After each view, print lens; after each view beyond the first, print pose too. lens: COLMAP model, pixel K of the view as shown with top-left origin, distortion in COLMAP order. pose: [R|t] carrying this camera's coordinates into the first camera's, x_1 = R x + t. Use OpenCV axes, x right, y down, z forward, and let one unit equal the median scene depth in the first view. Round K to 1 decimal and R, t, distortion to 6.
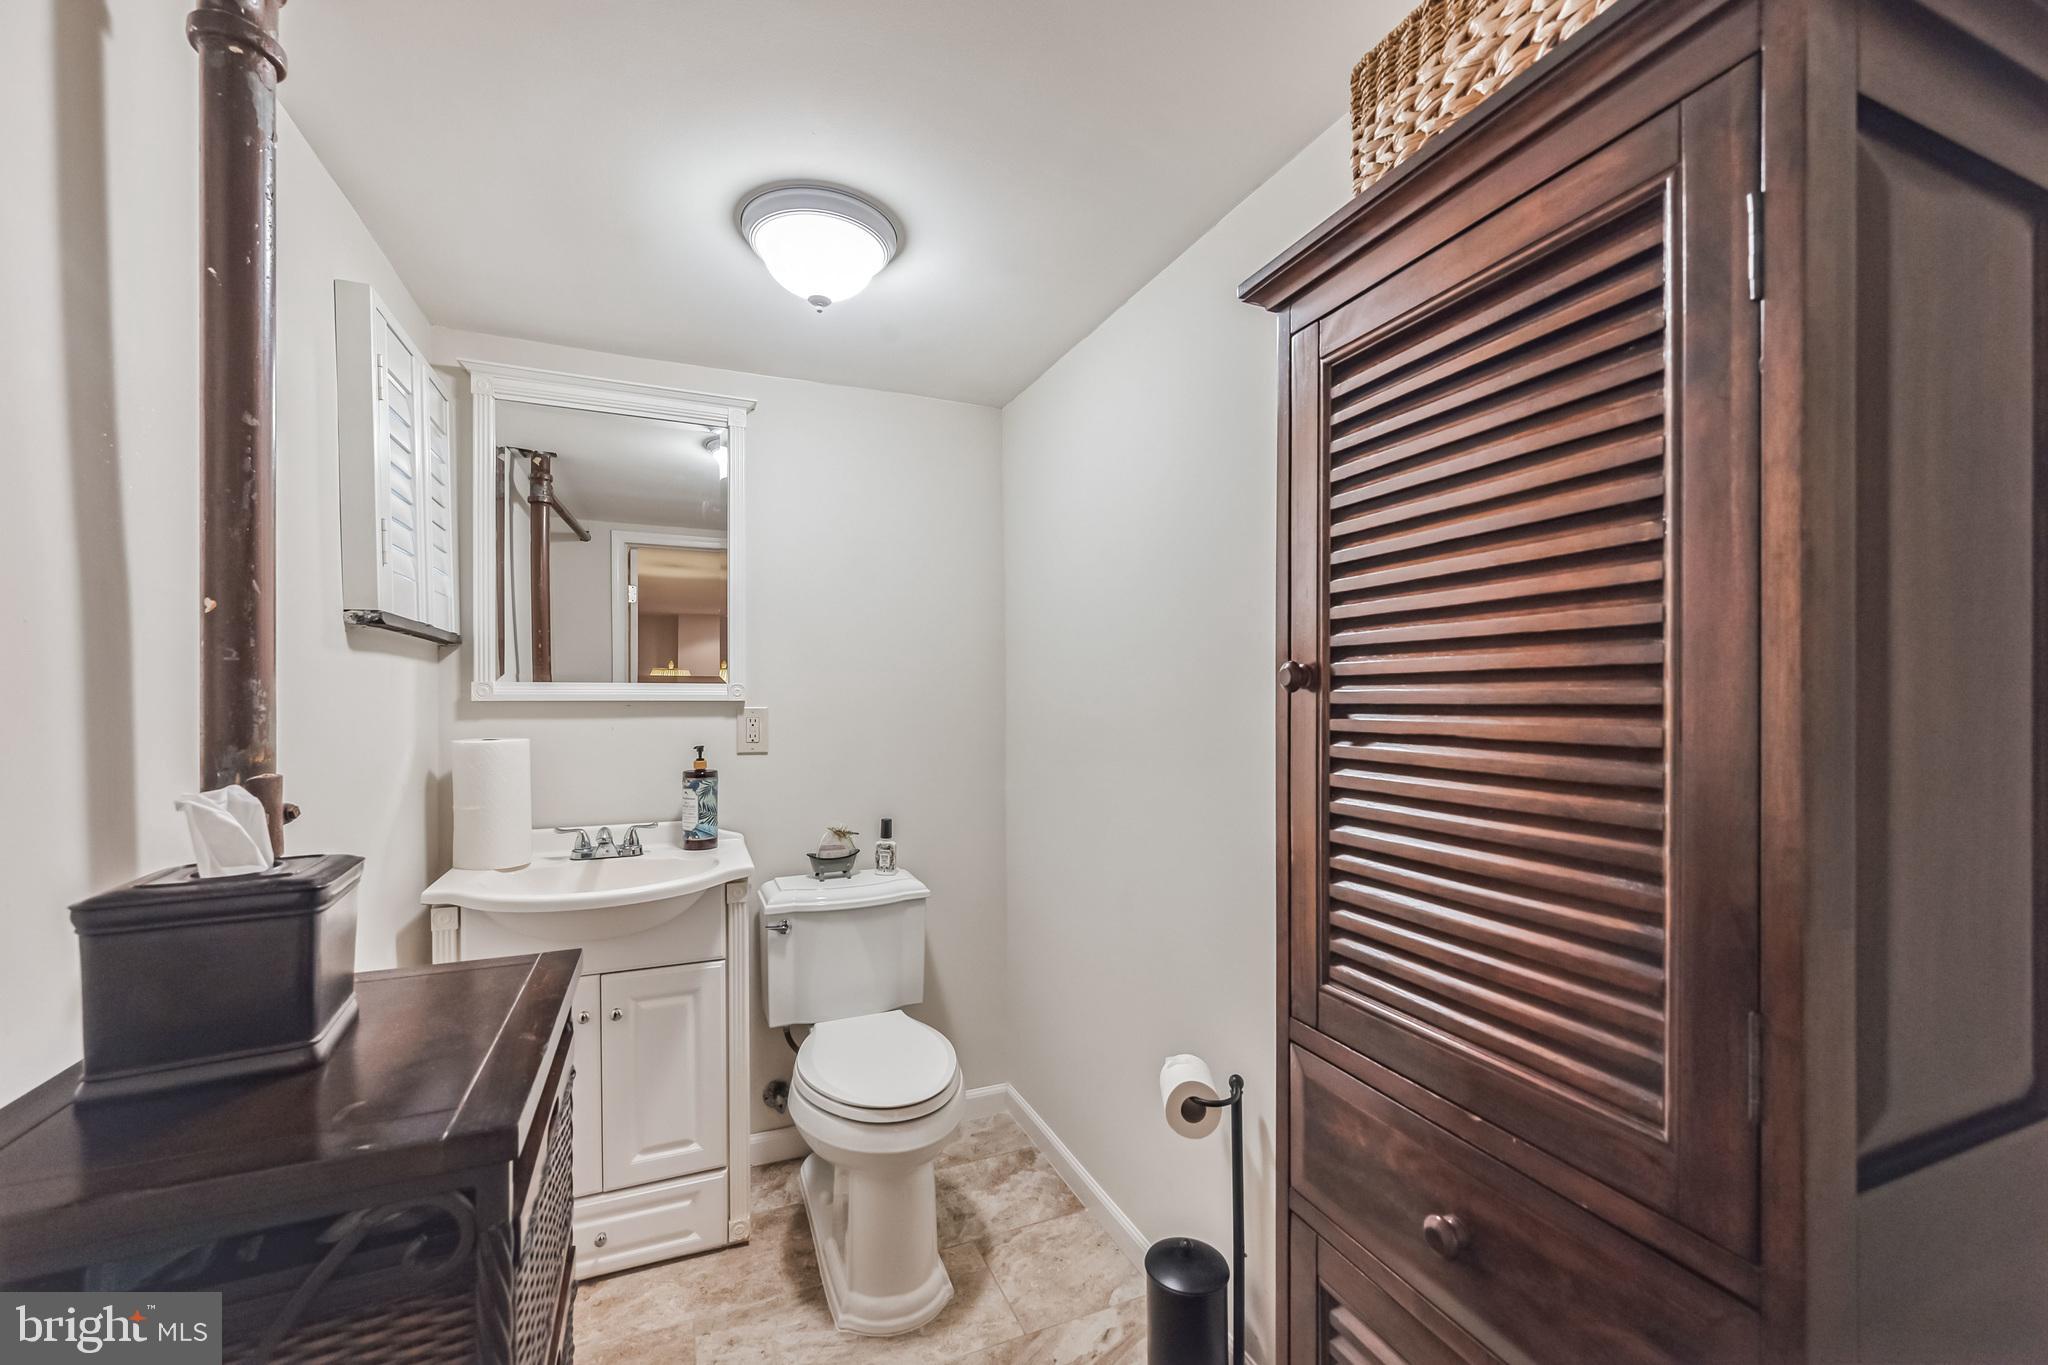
lens RADIAL K [[826.6, 0, 1021.0], [0, 826.6, 691.4], [0, 0, 1]] dist [0.000491, -0.000424]
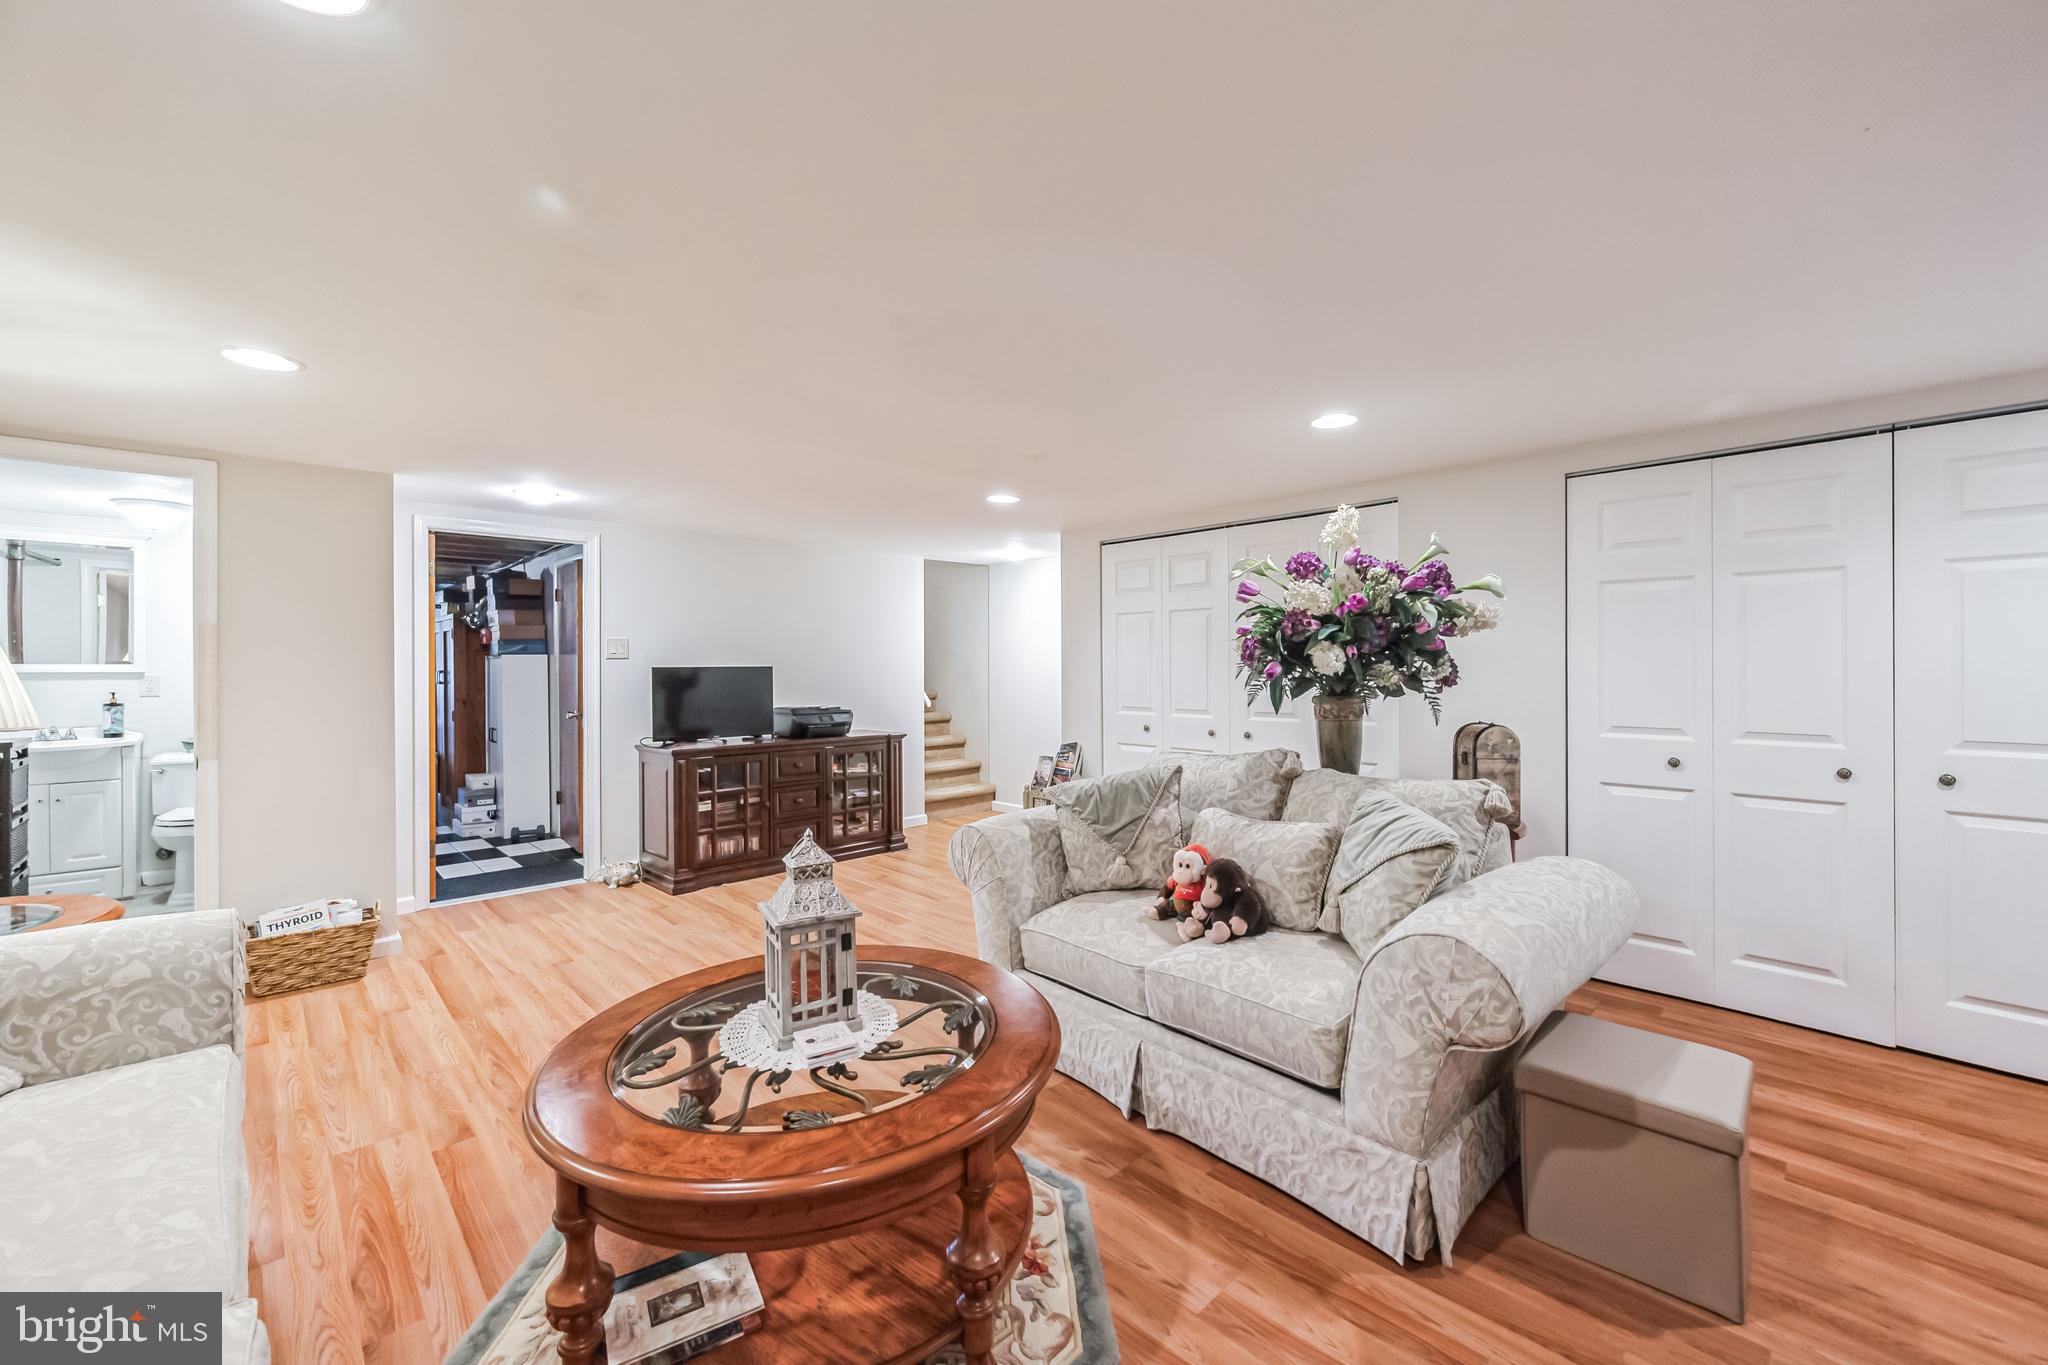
lens RADIAL K [[826.6, 0, 1035.4], [0, 826.6, 670.3], [0, 0, 1]] dist [0.000491, -0.000424]
pose [[0.934385, 0.000746, 0.356265, 1.139013], [-0.000598, 1.000000, -0.000525, 0.008072], [-0.356265, 0.000278, 0.934385, -1.963684]]
